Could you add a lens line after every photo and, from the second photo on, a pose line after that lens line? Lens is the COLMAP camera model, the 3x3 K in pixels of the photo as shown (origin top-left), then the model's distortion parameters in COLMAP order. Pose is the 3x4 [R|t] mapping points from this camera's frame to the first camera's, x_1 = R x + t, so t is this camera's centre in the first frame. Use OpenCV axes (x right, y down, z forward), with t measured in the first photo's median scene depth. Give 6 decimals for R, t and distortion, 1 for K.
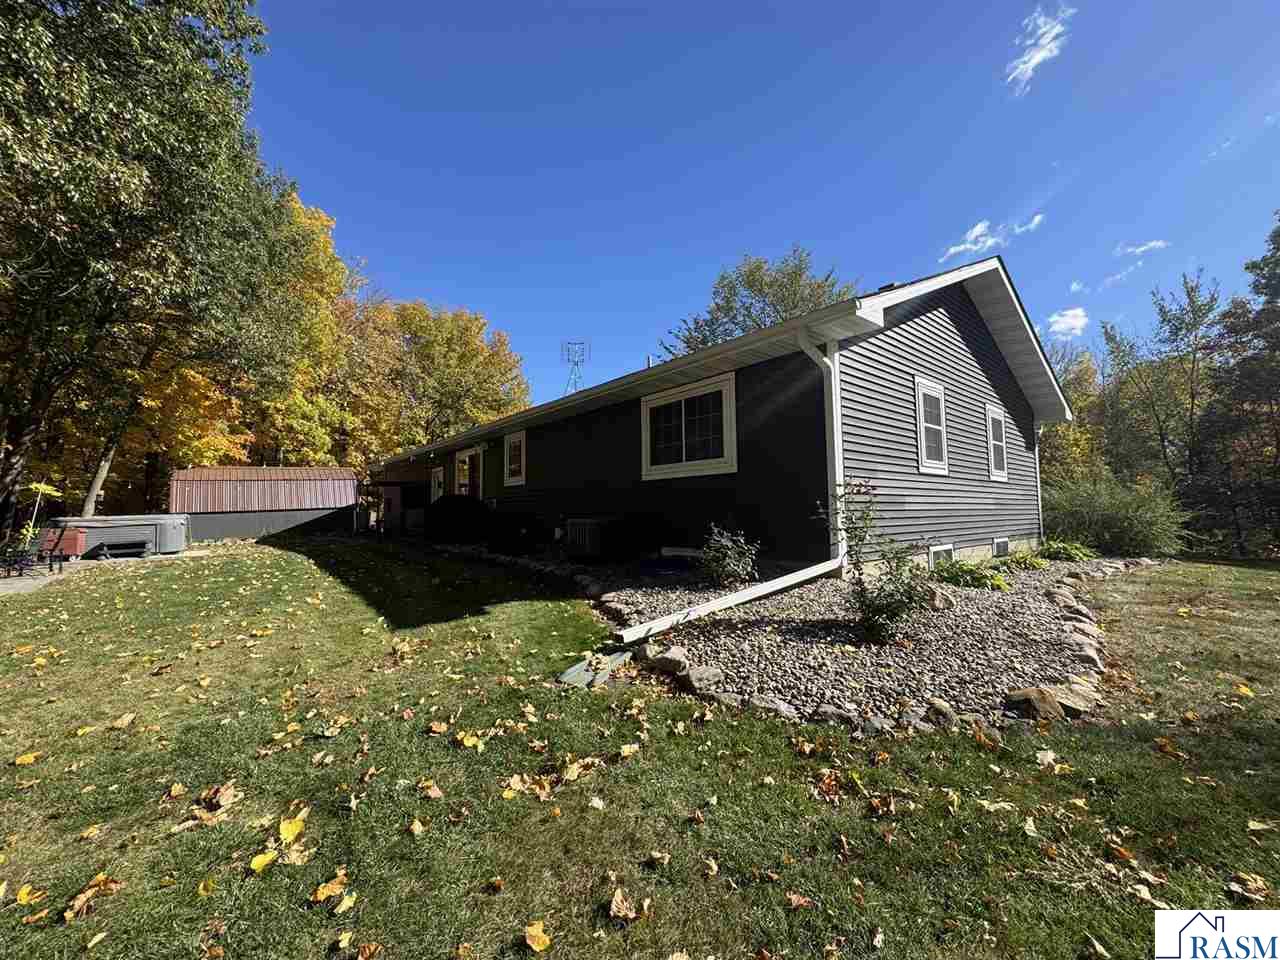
lens RADIAL K [[504.1, 0, 644.4], [0, 504.1, 474.8], [0, 0, 1]] dist [-0.001937, -0.000214]
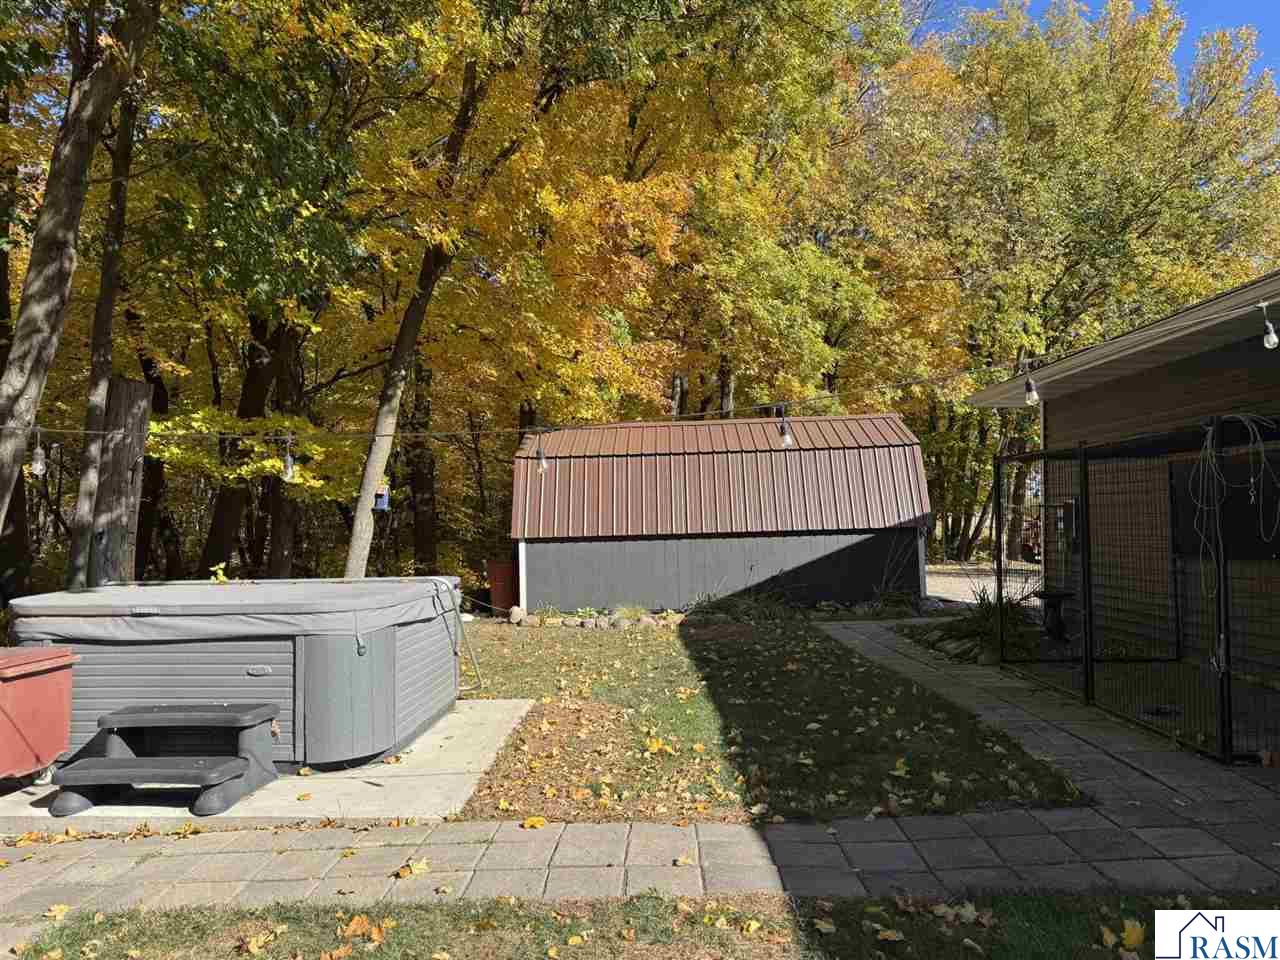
lens RADIAL K [[899.9, 0, 640.8], [0, 899.9, 477.1], [0, 0, 1]] dist [0.029851, -0.006572]
pose [[0.740540, -0.004006, -0.672001, -0.328745], [0.028637, 0.999262, 0.025600, 0.011054], [0.671402, -0.038202, 0.740108, 0.463500]]
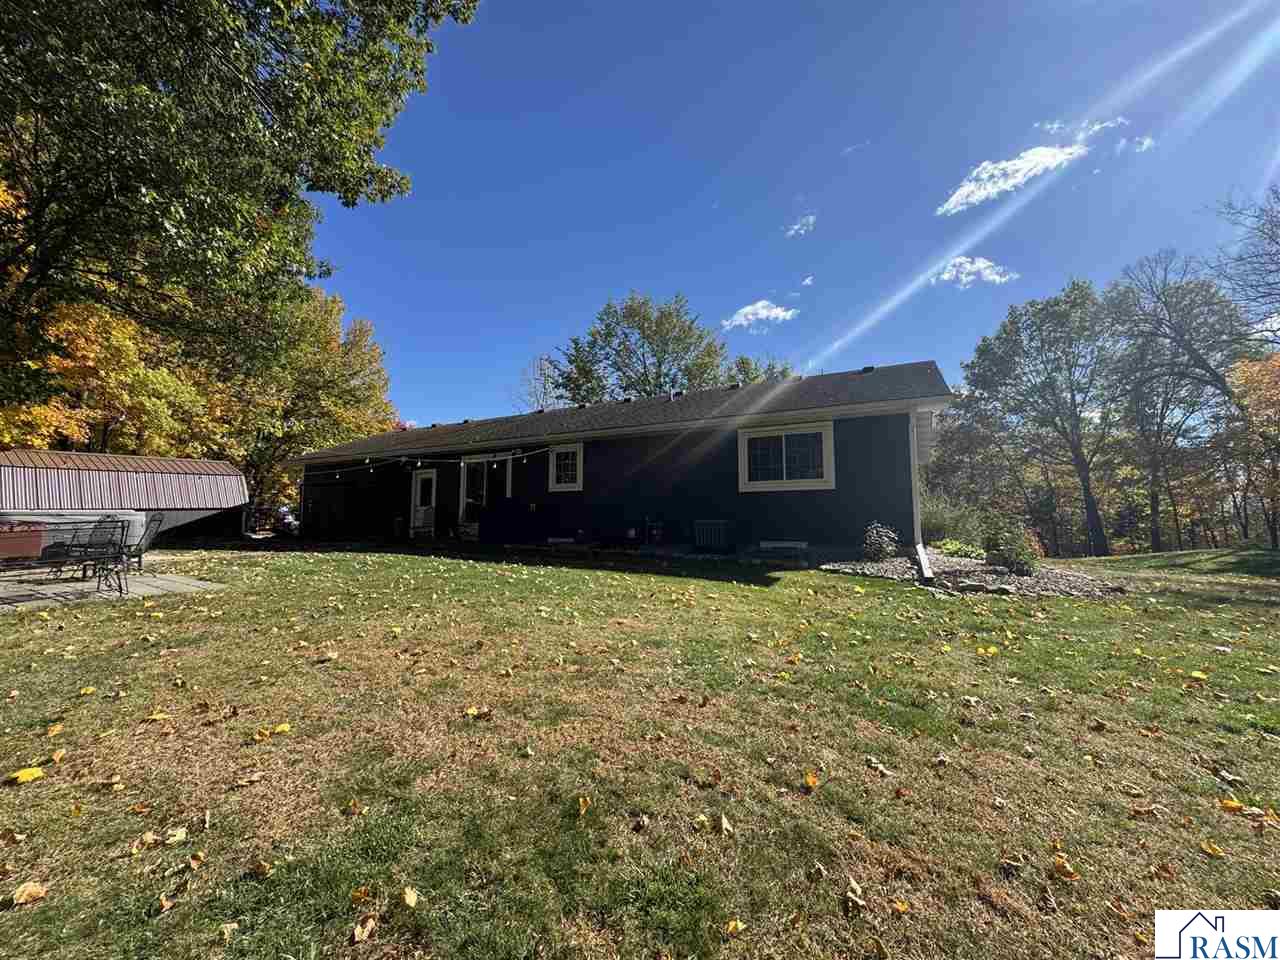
lens RADIAL K [[504.1, 0, 645.0], [0, 504.1, 474.3], [0, 0, 1]] dist [-0.001937, -0.000214]
pose [[0.928380, 0.055674, 0.367438, -0.283438], [-0.045037, 0.998282, -0.037466, 0.010119], [-0.368892, 0.018235, 0.929293, -0.055344]]
